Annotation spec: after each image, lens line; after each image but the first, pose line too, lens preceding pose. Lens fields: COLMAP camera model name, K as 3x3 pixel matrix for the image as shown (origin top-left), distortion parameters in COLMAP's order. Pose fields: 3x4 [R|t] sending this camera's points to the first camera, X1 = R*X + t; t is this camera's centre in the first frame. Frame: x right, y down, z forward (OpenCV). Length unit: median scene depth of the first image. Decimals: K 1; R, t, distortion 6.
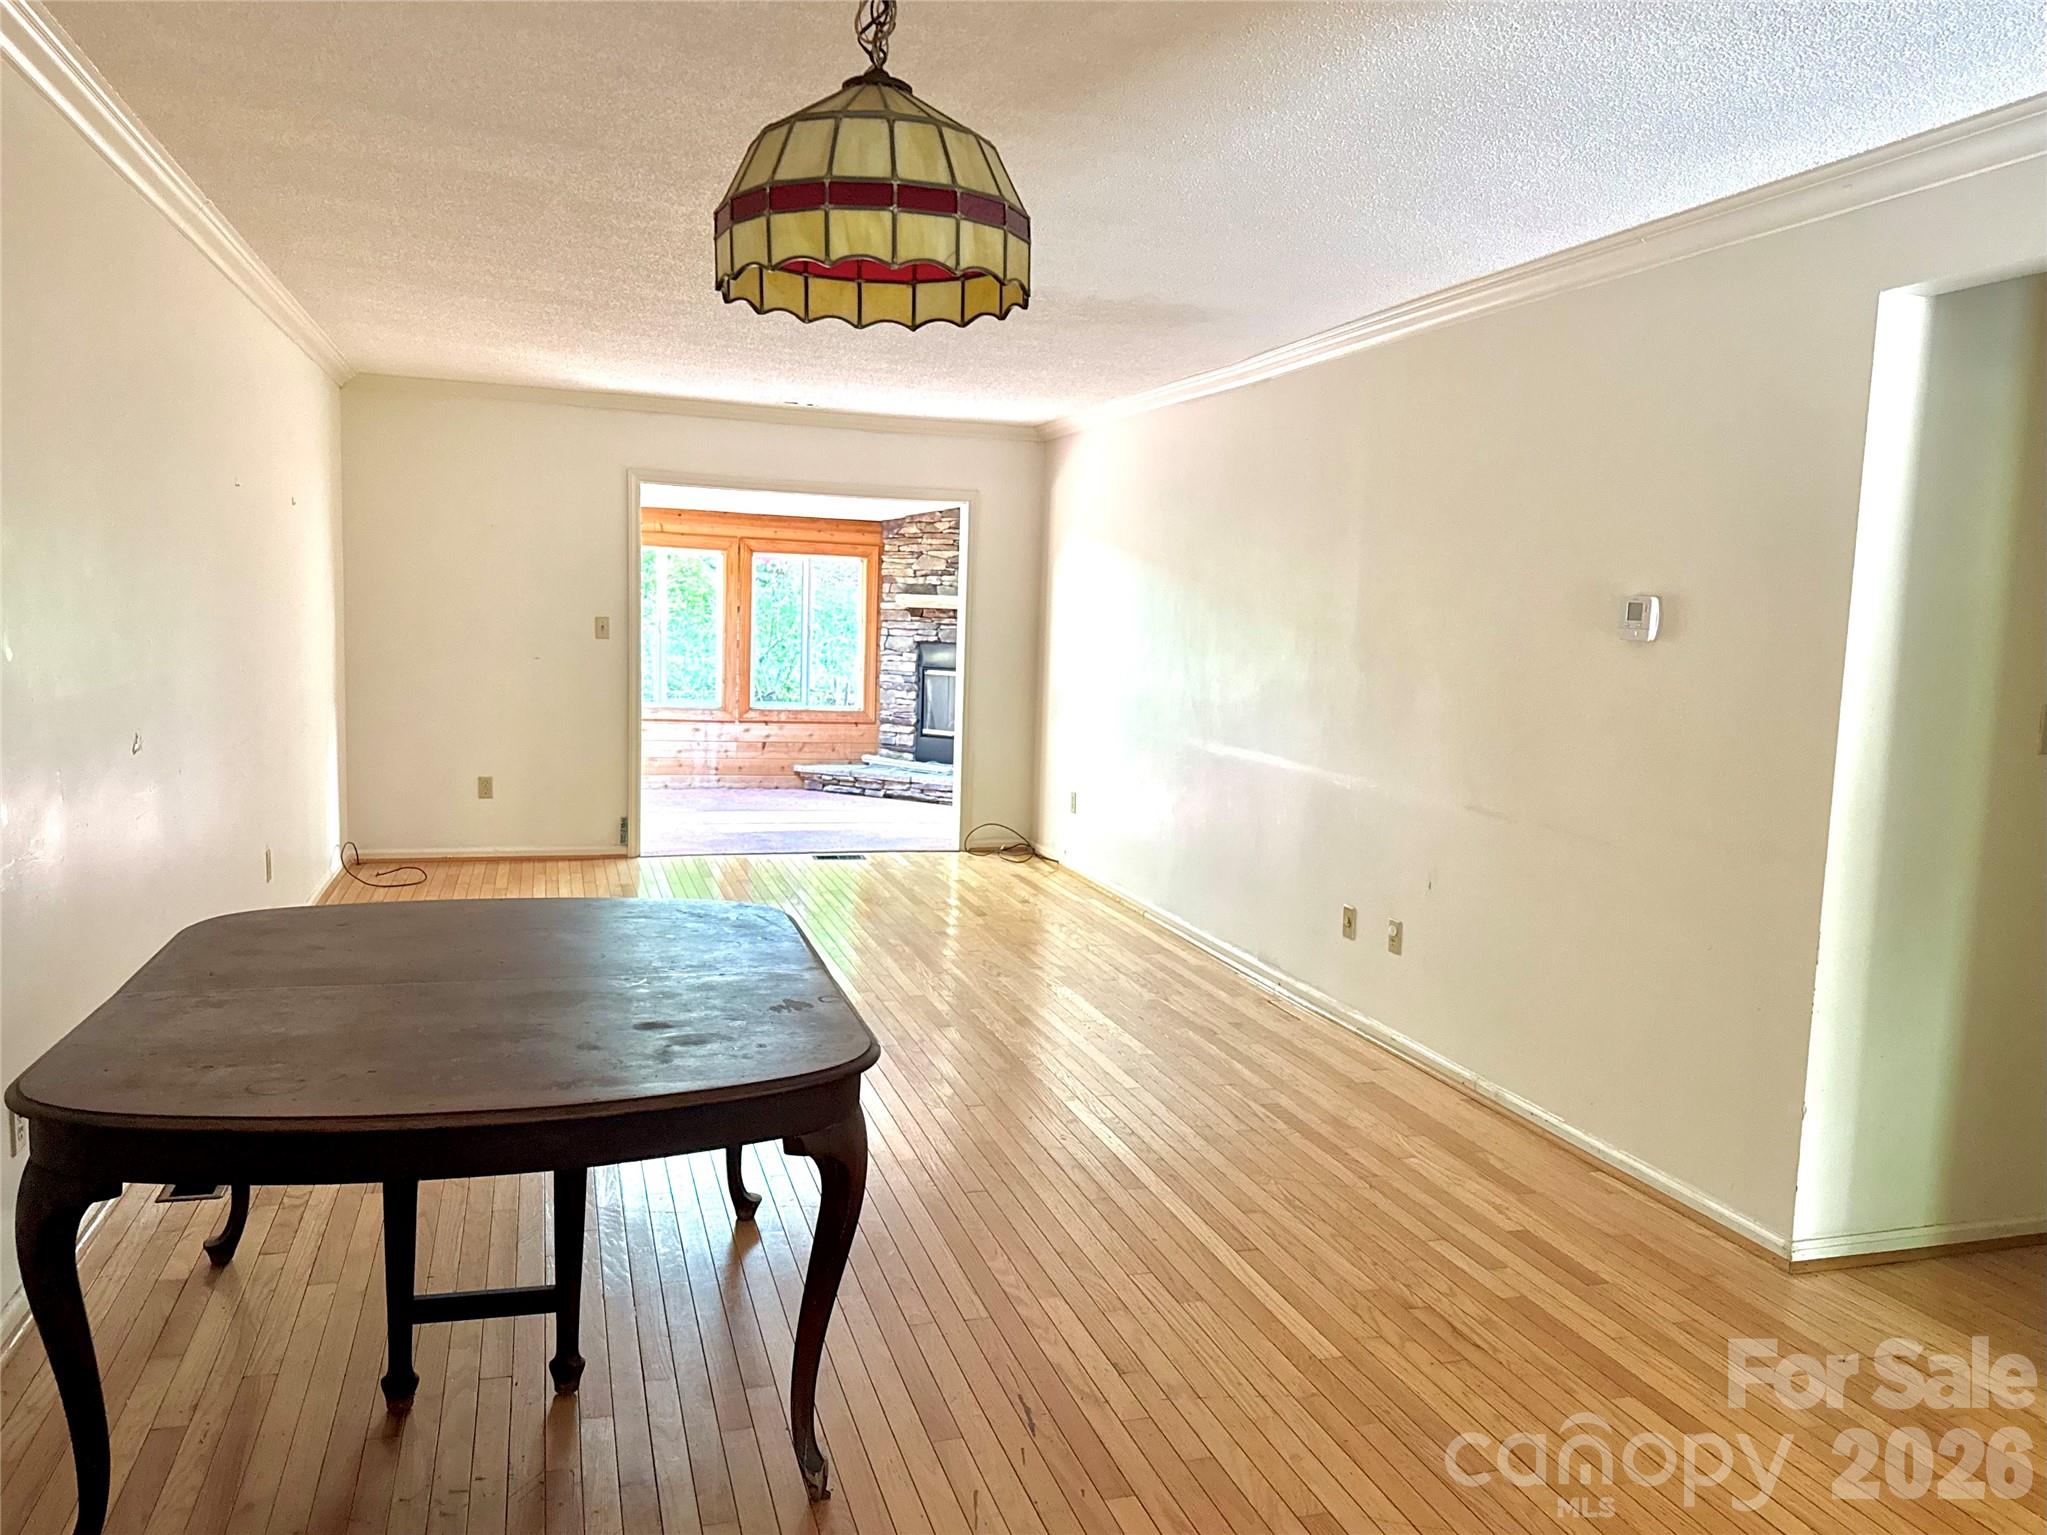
lens RADIAL K [[1549.2, 0, 1033.2], [0, 1549.2, 770.4], [0, 0, 1]] dist [0.174141, -0.296309]
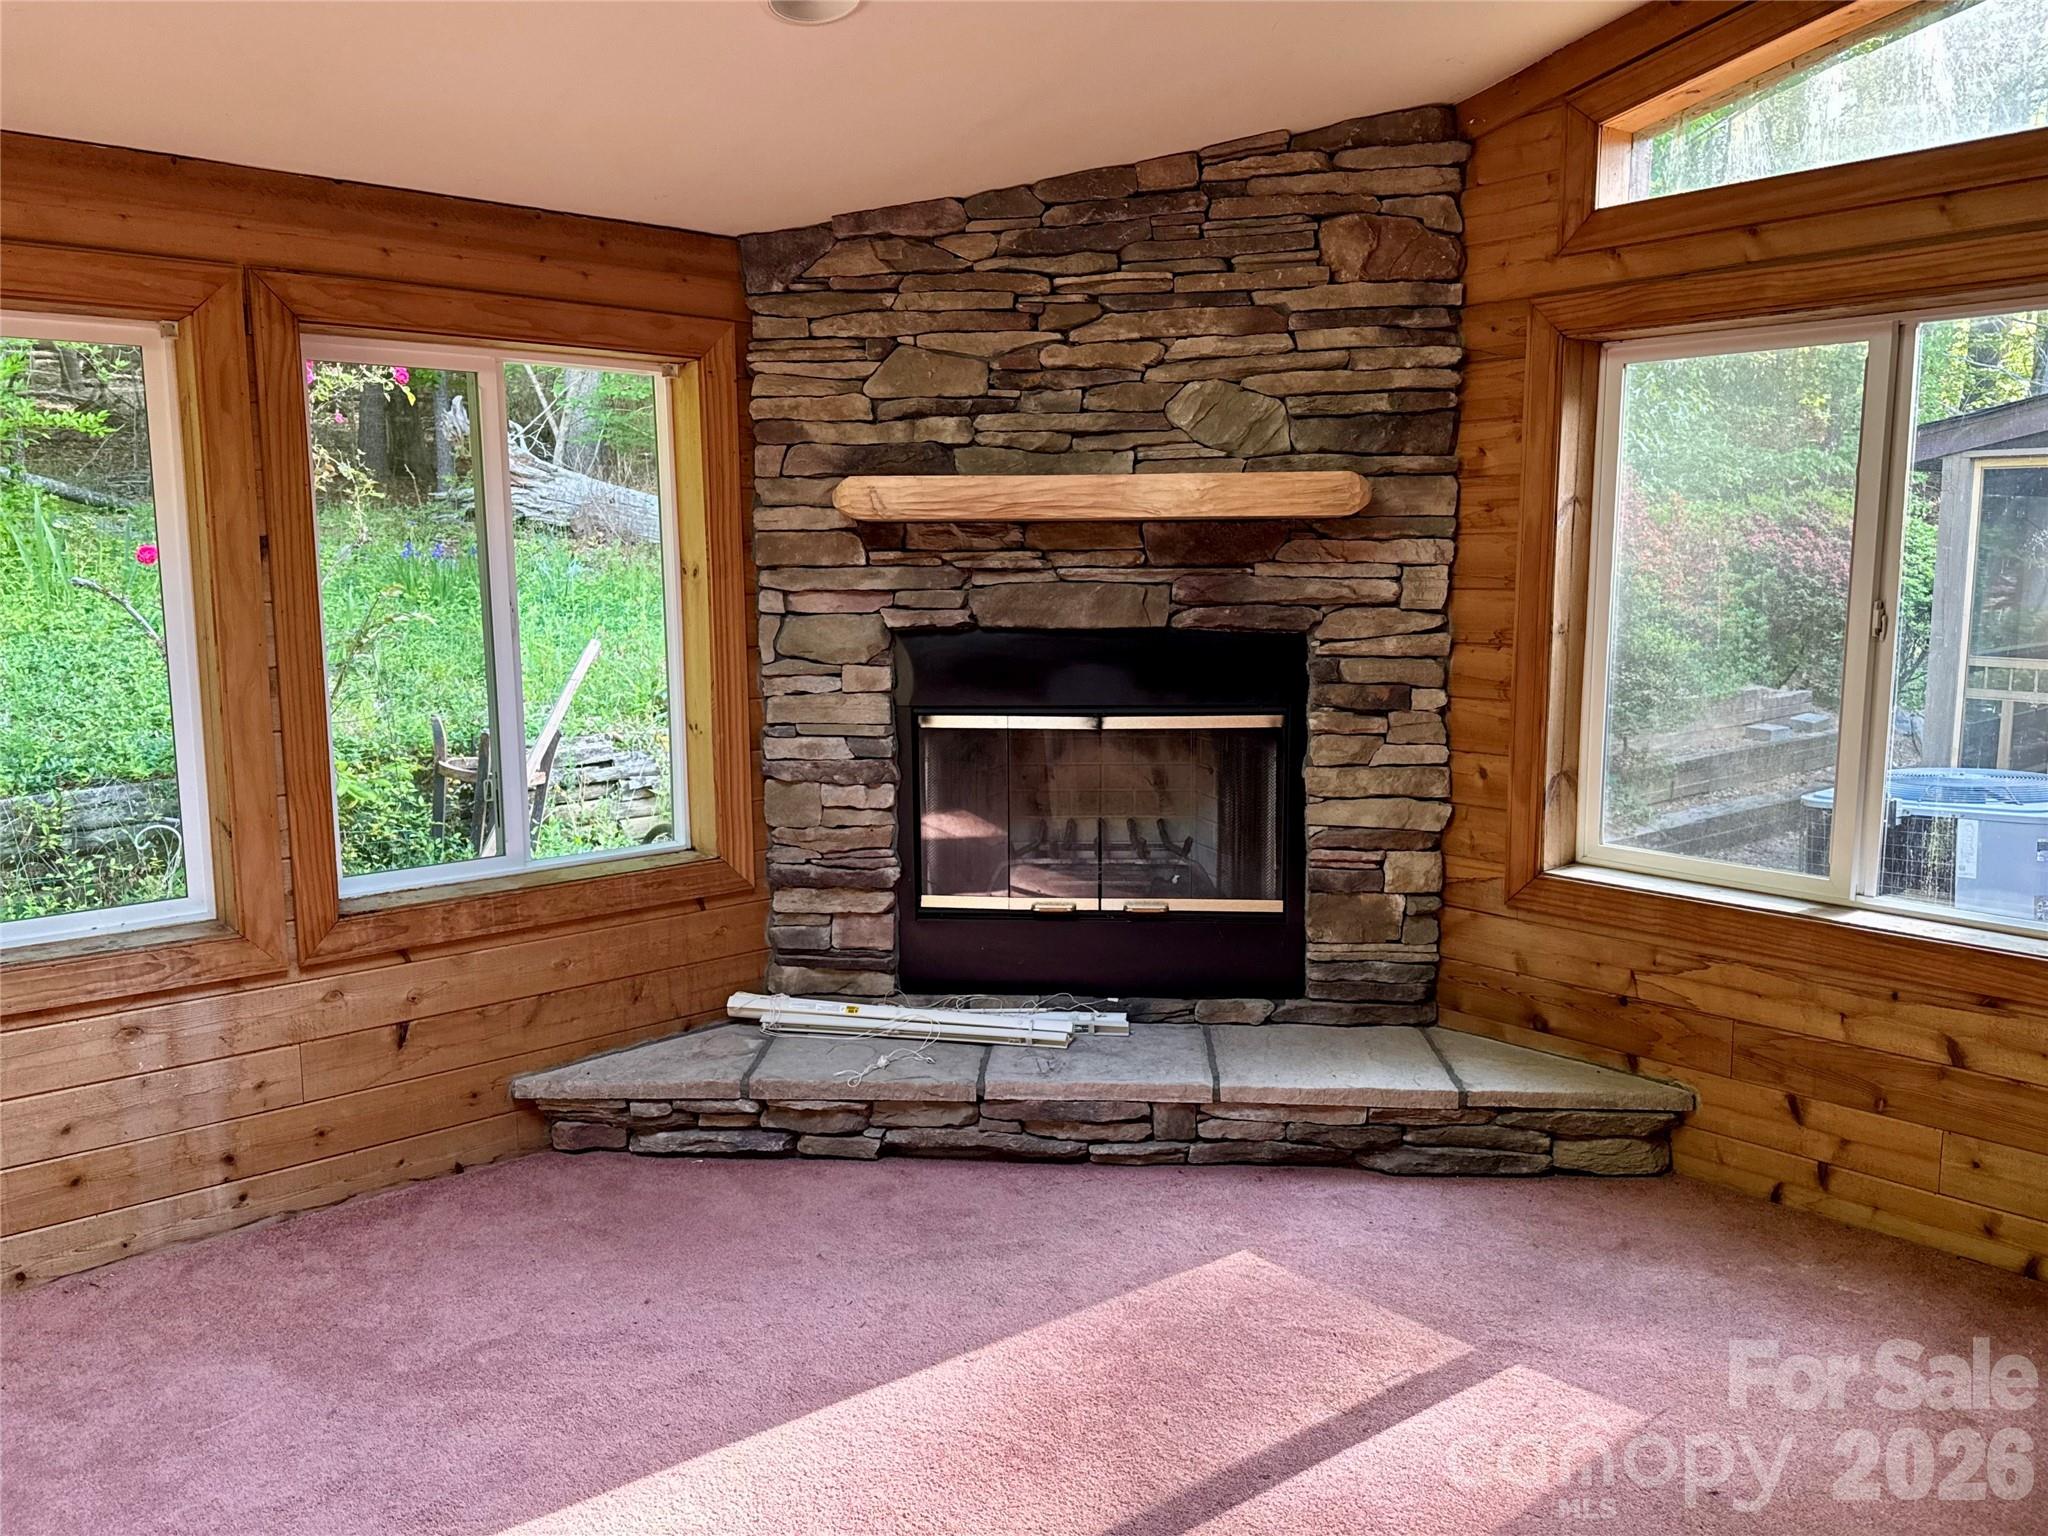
lens RADIAL K [[1550.0, 0, 1033.7], [0, 1550.0, 770.9], [0, 0, 1]] dist [0.174141, -0.296309]
pose [[0.915422, -0.097766, 0.390441, -0.175131], [0.078919, 0.994820, 0.064071, -0.072078], [-0.394682, -0.027839, 0.918396, 0.694007]]
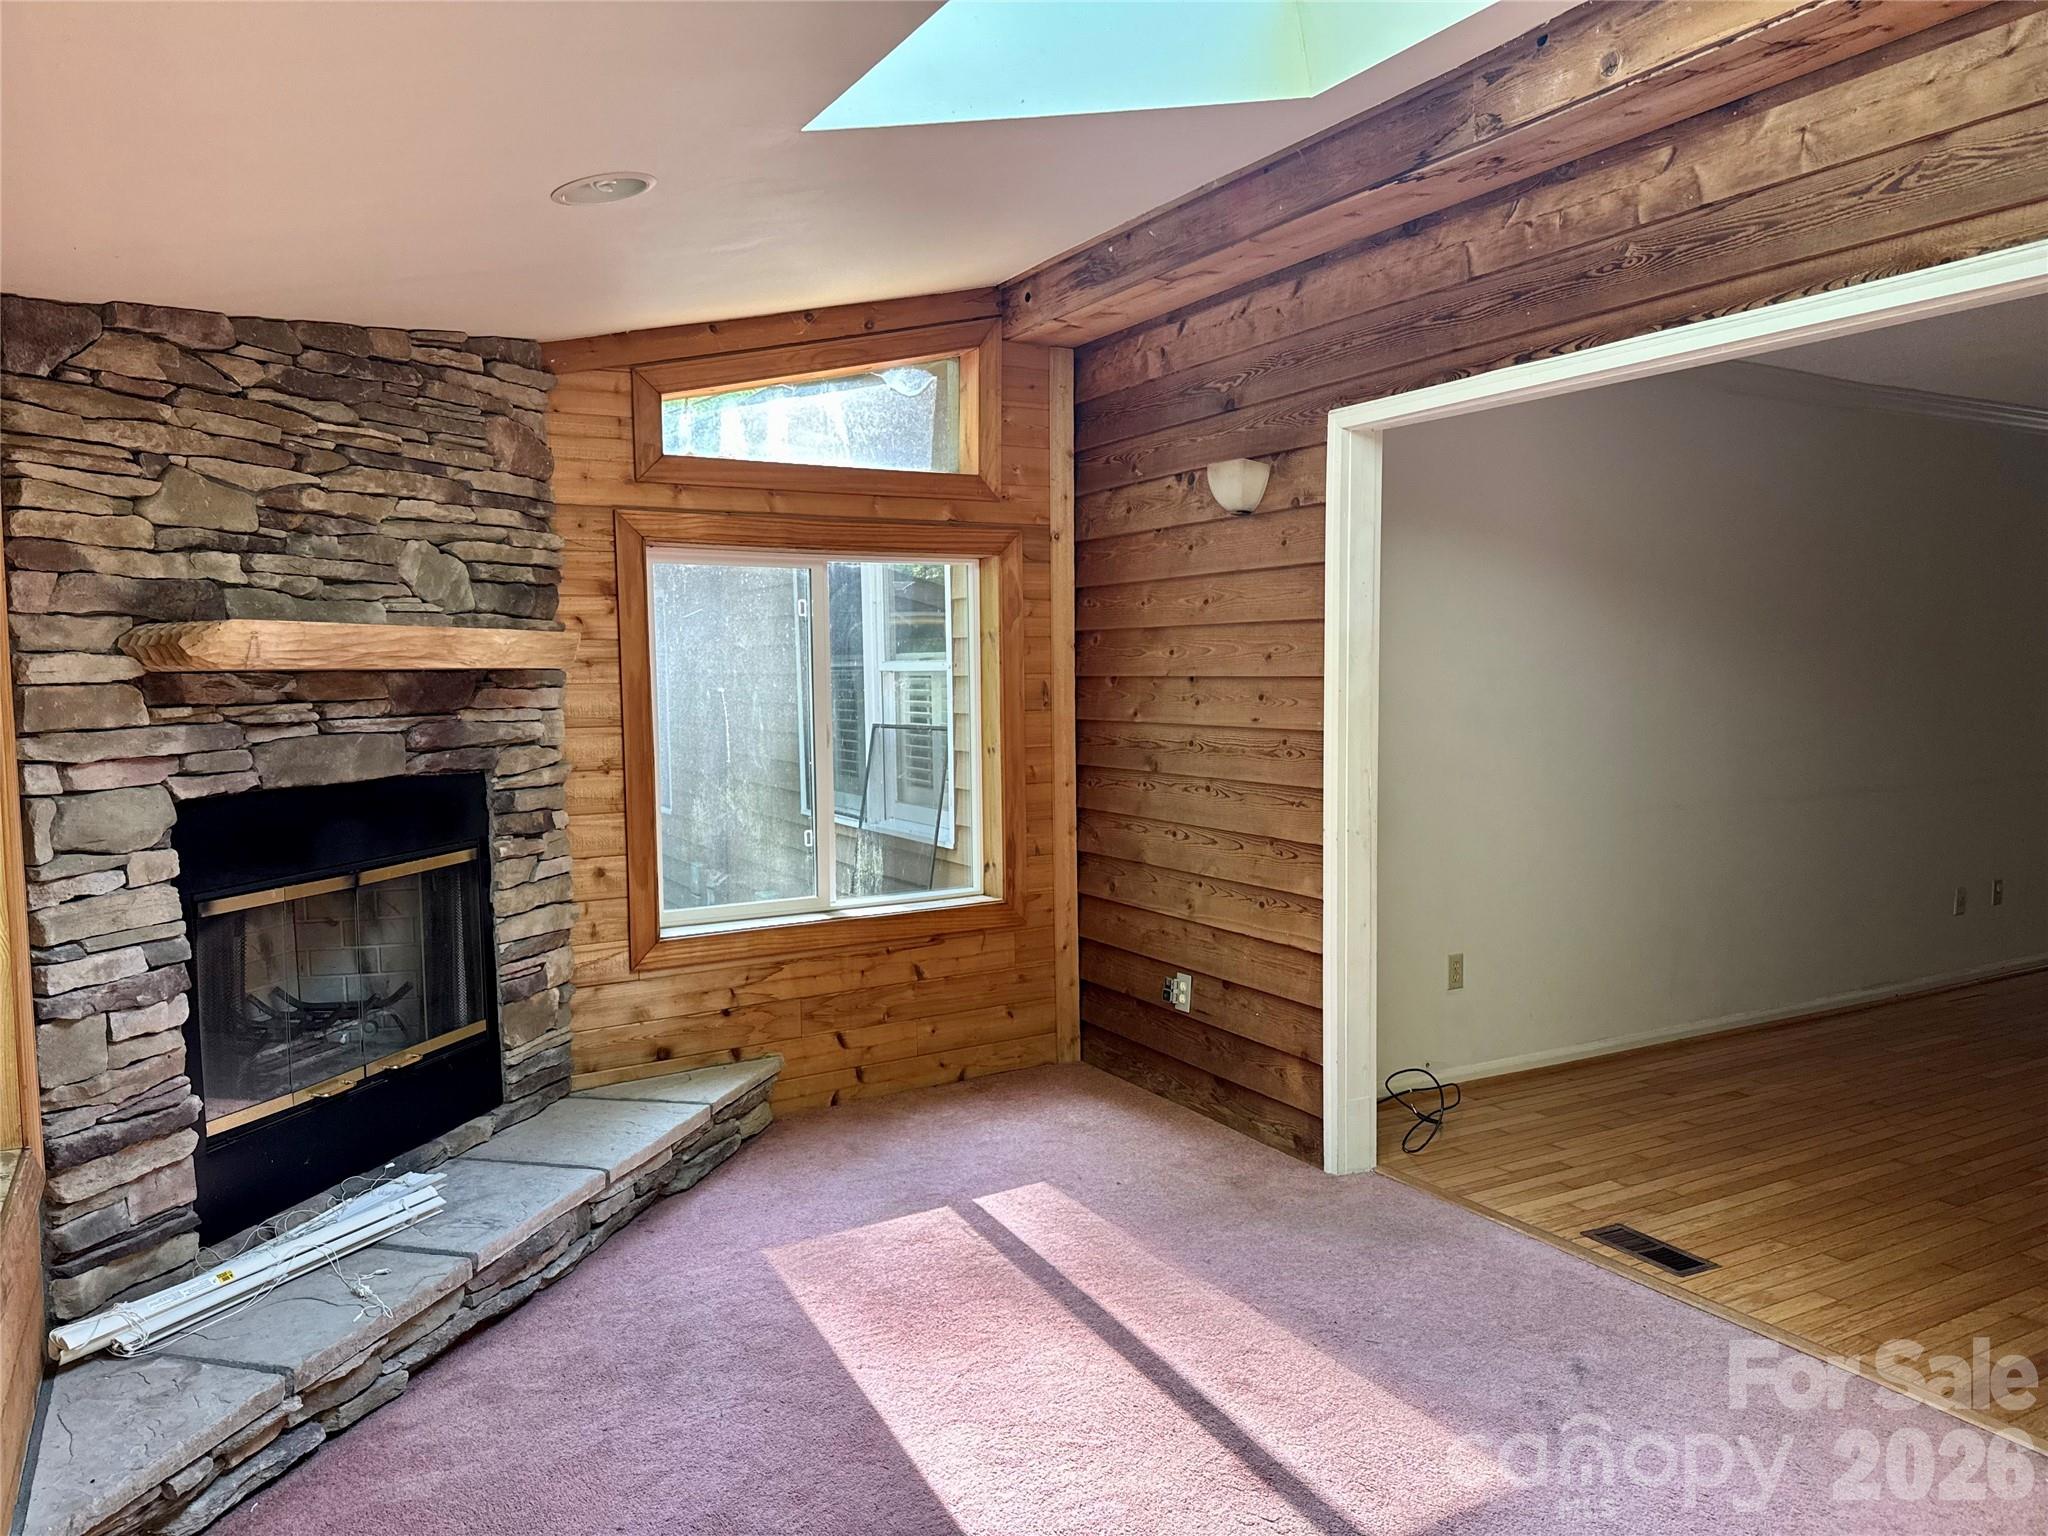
lens RADIAL K [[1442.0, 0, 1024.0], [0, 1442.0, 768.0], [0, 0, 1]] dist [0.072048, -0.082235]
pose [[-0.209889, -0.101810, 0.972410, -0.340183], [0.103806, 0.986622, 0.125704, -0.104312], [-0.972199, 0.127326, -0.196512, 0.908241]]
